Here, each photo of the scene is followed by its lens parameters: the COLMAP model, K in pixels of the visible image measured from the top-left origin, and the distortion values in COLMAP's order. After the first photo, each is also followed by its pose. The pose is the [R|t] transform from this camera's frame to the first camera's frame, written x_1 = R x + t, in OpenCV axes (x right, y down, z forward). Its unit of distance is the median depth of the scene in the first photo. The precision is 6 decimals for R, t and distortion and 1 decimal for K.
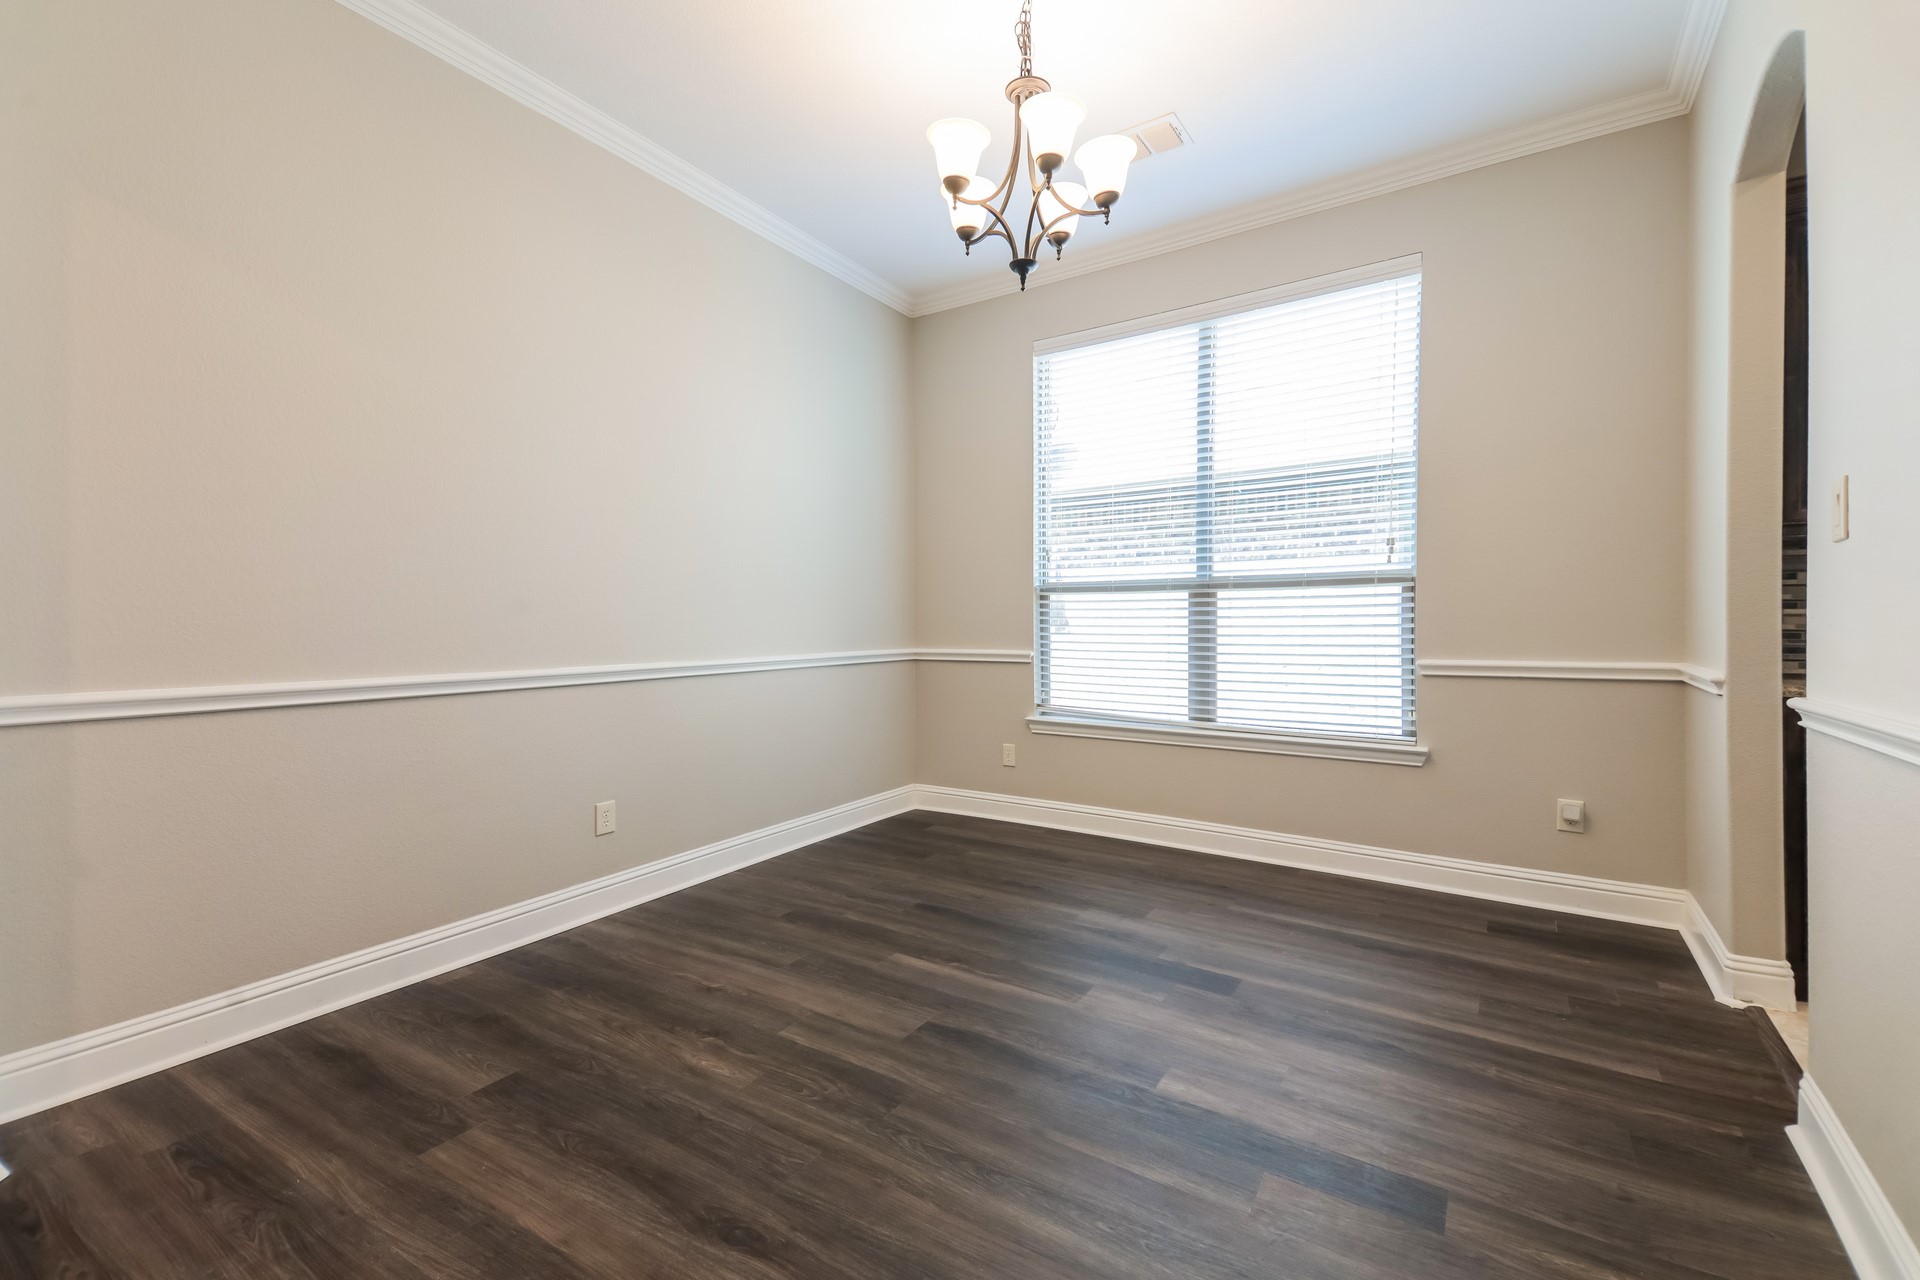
lens RADIAL K [[842.6, 0, 962.4], [0, 842.6, 627.2], [0, 0, 1]] dist [0.089548, -0.002785]
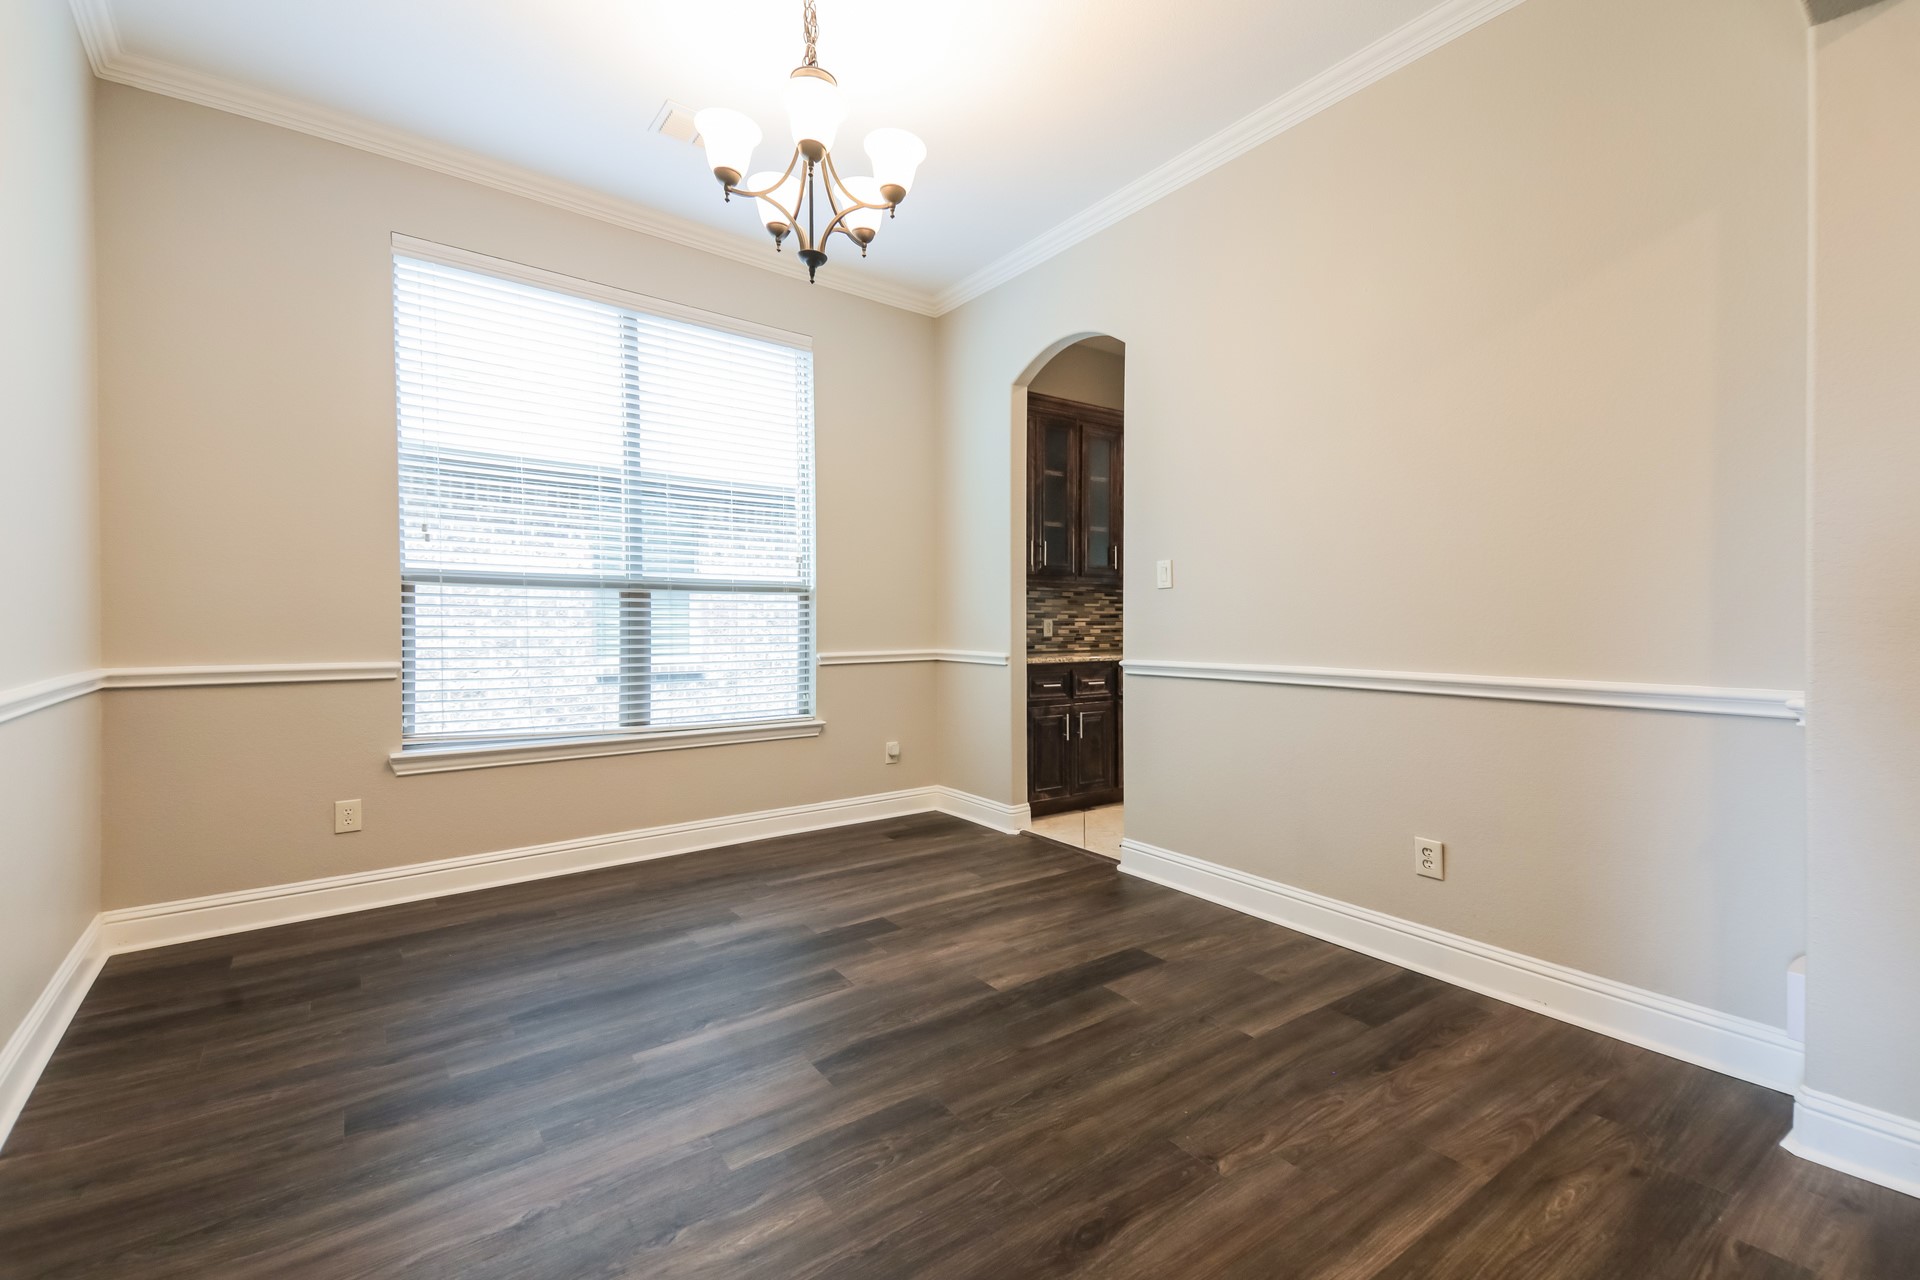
lens RADIAL K [[842.6, 0, 956.0], [0, 842.6, 628.1], [0, 0, 1]] dist [0.089548, -0.002785]
pose [[0.338291, -0.001038, 0.941041, -0.568812], [0.002437, 0.999997, 0.000227, 0.000243], [-0.941038, 0.002217, 0.338292, 0.368390]]
